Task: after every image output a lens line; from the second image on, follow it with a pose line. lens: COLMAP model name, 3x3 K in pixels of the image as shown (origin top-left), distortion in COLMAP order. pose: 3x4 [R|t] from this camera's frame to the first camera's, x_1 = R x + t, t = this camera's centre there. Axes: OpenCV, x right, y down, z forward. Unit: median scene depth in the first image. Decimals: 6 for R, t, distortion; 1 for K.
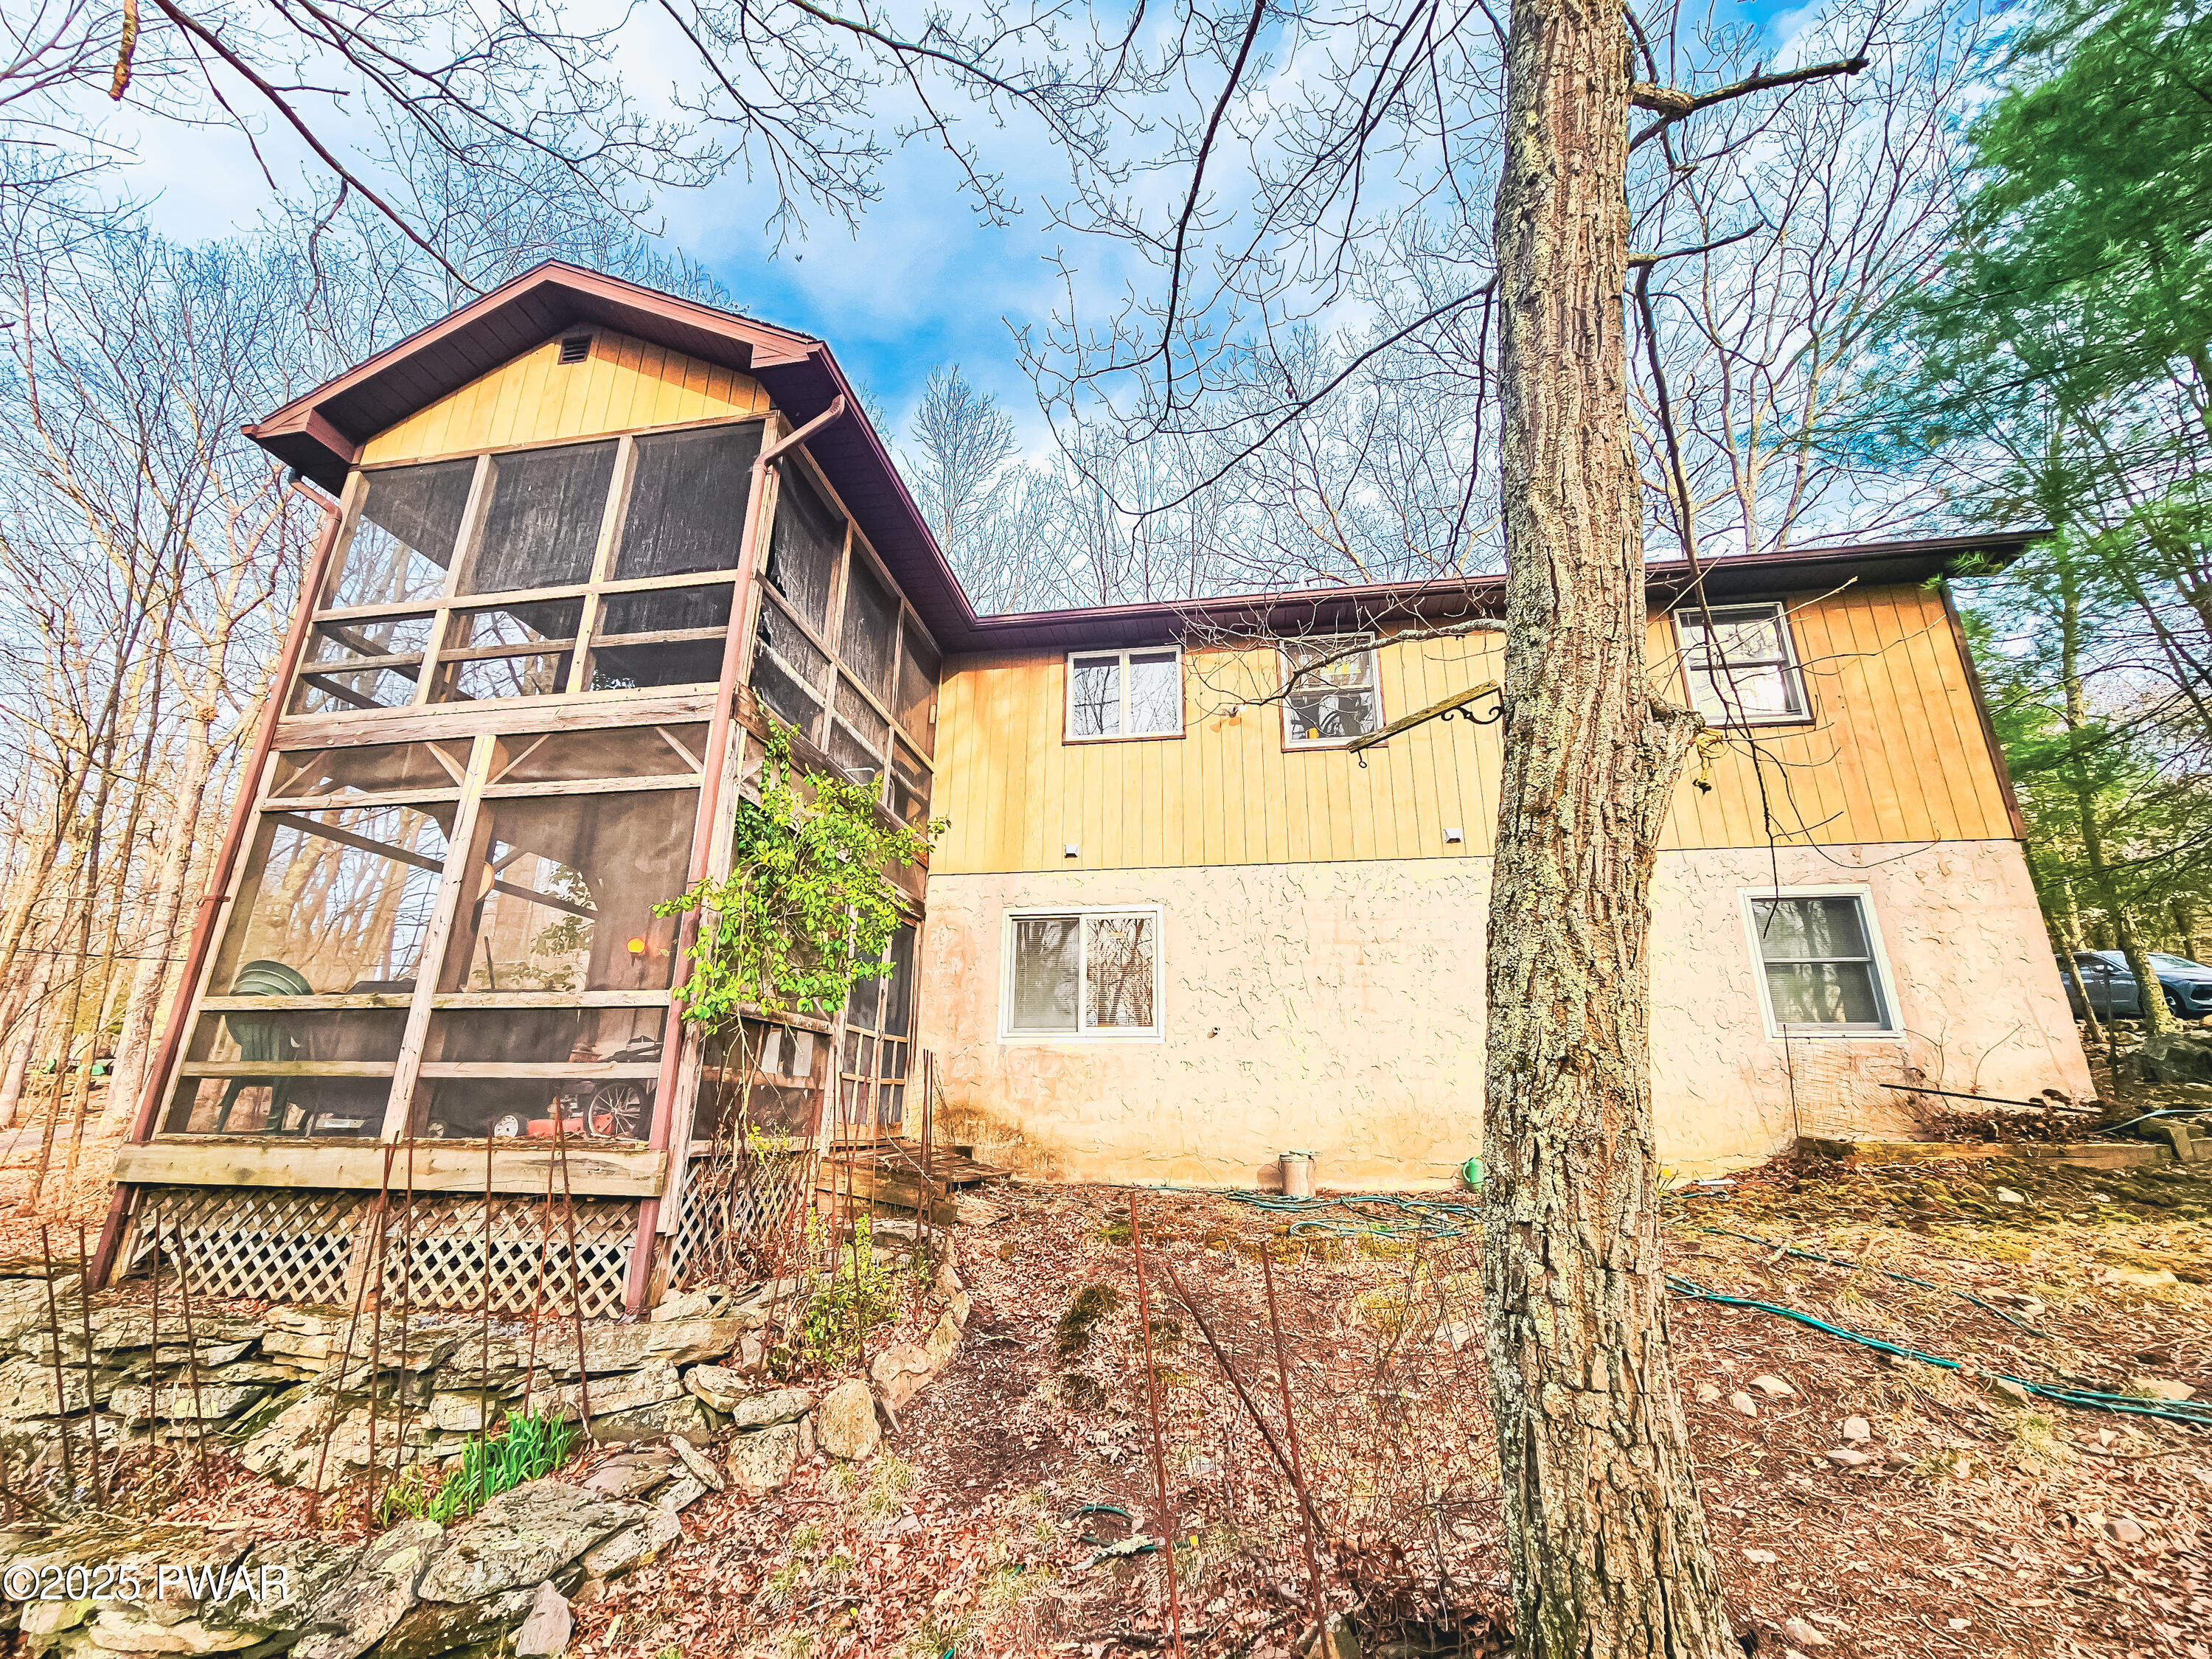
lens RADIAL K [[903.2, 0, 1101.1], [0, 903.2, 831.0], [0, 0, 1]] dist [-0.006504, 0.000261]
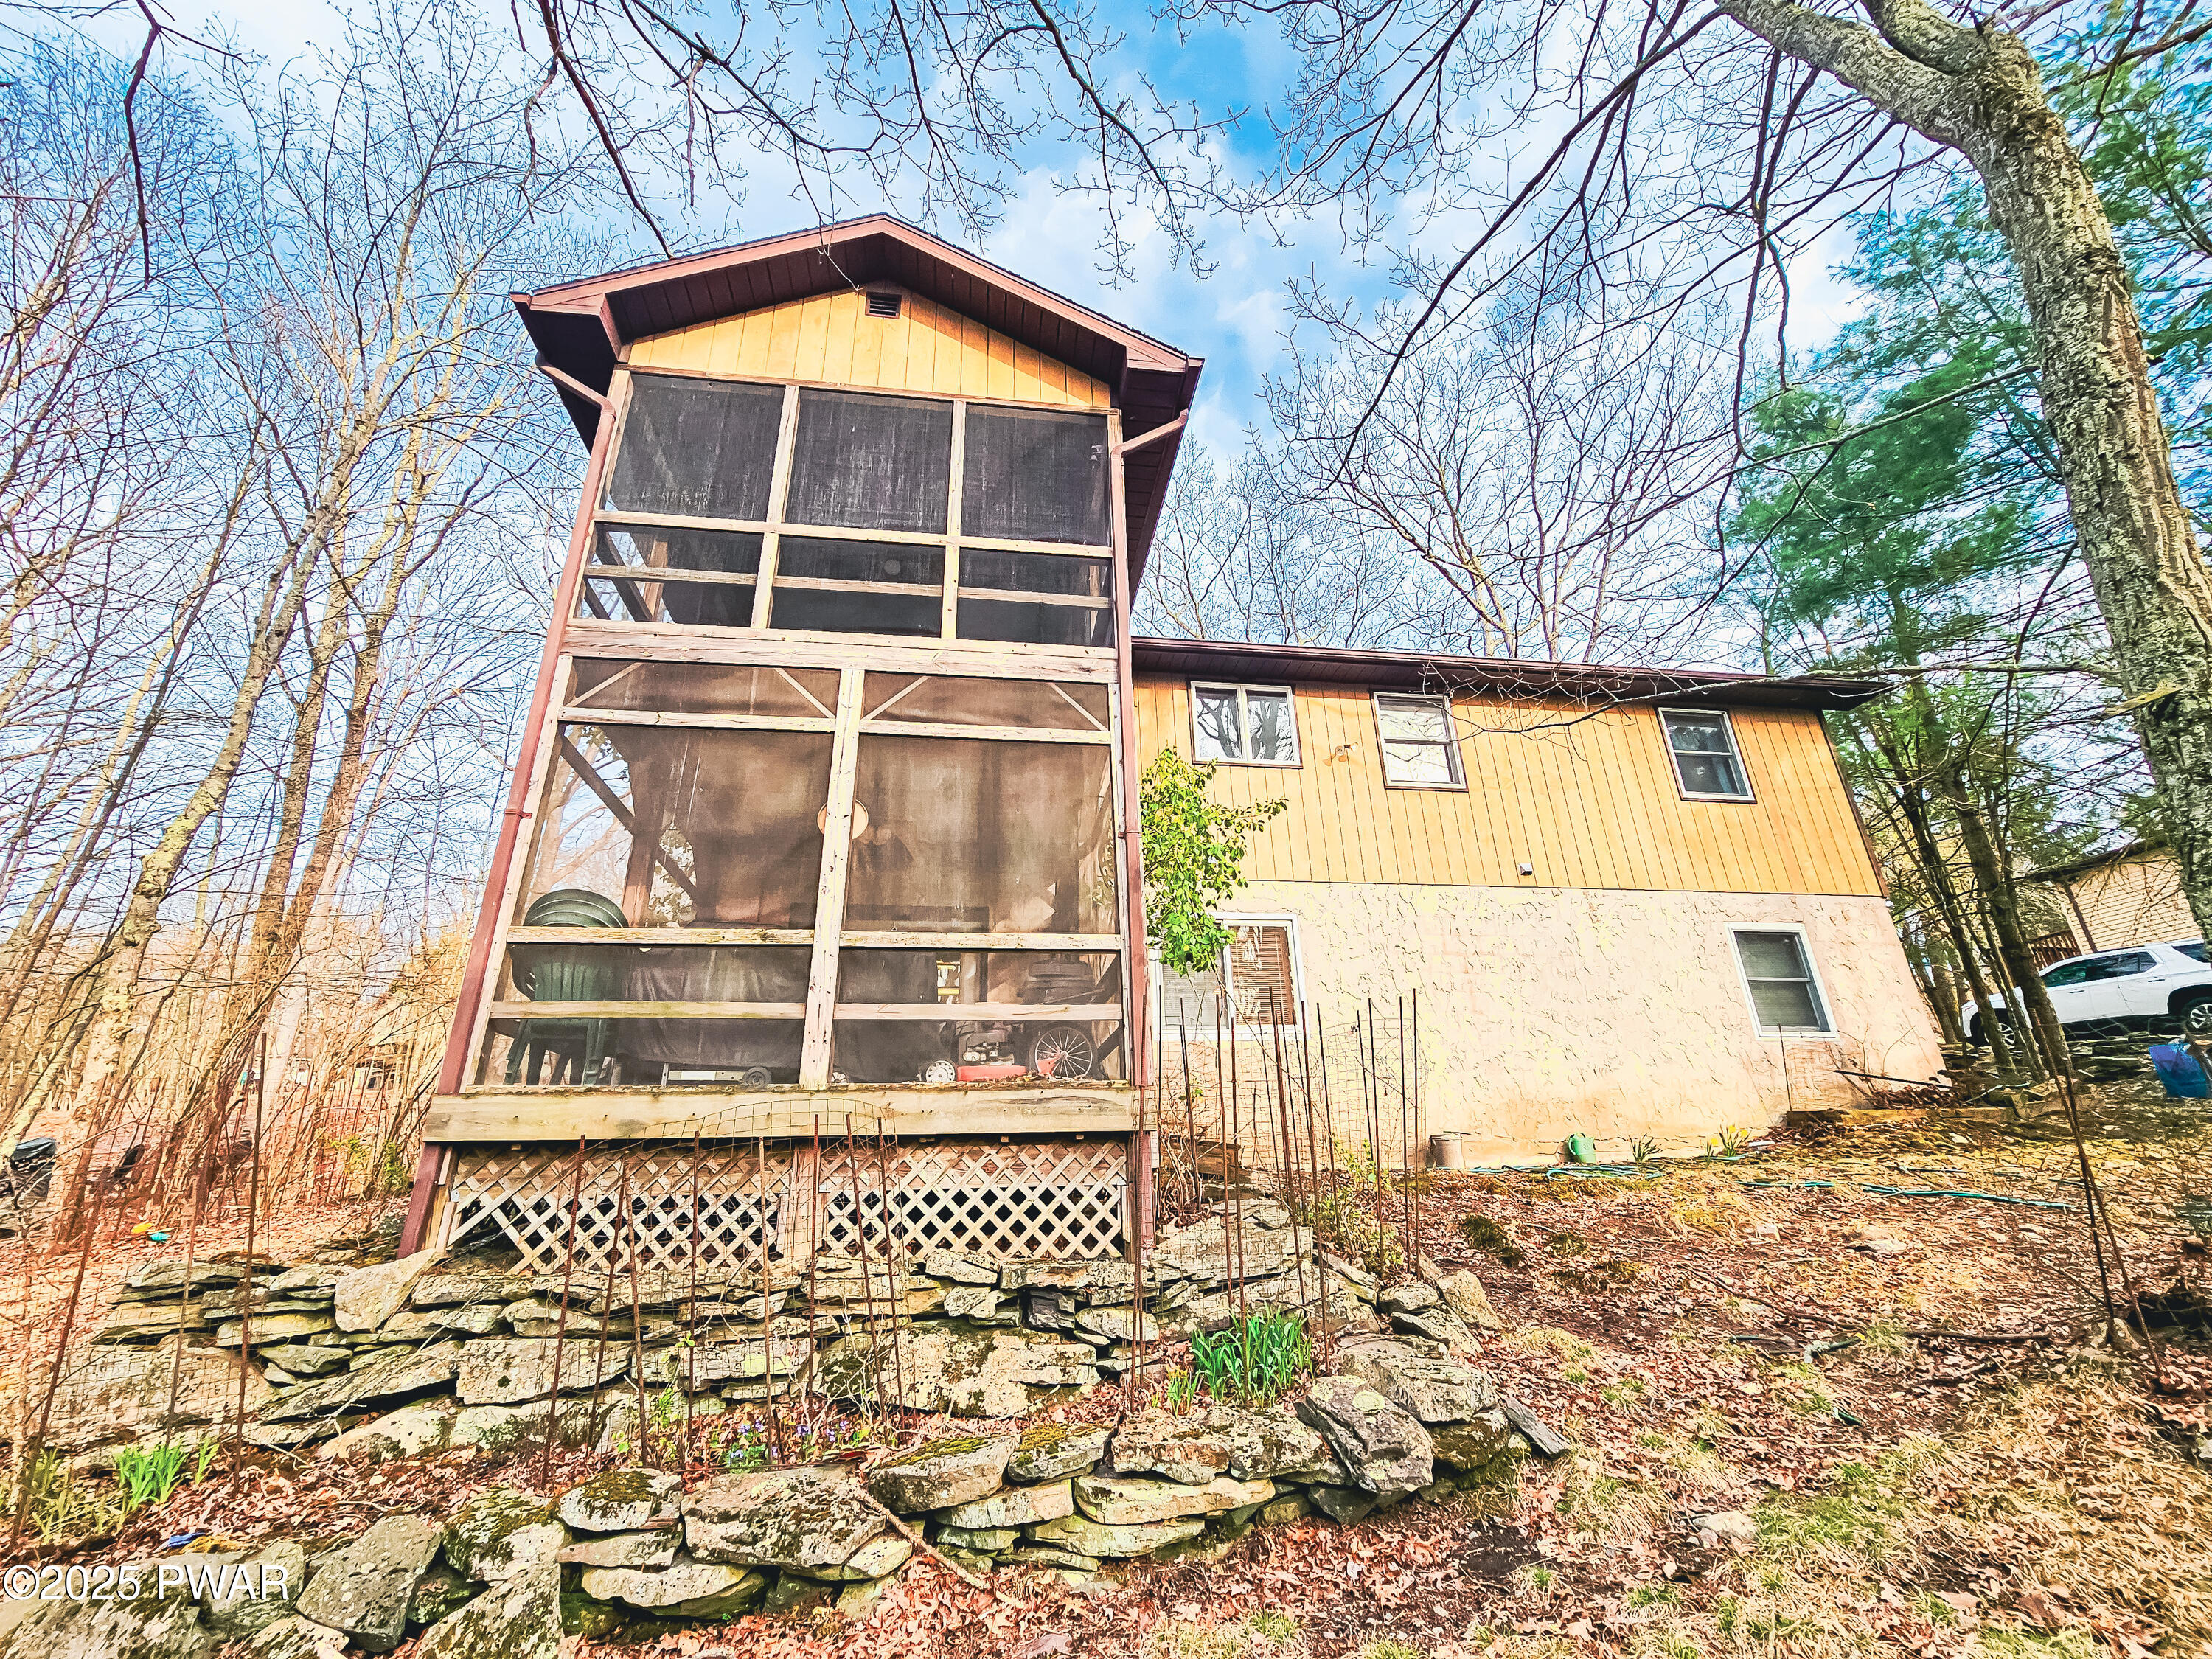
lens RADIAL K [[903.2, 0, 1096.9], [0, 903.2, 832.4], [0, 0, 1]] dist [-0.006504, 0.000261]
pose [[0.953811, 0.083352, 0.288611, -0.664538], [-0.060534, 0.994357, -0.087121, 0.125571], [-0.294244, 0.065626, 0.953474, 0.027232]]
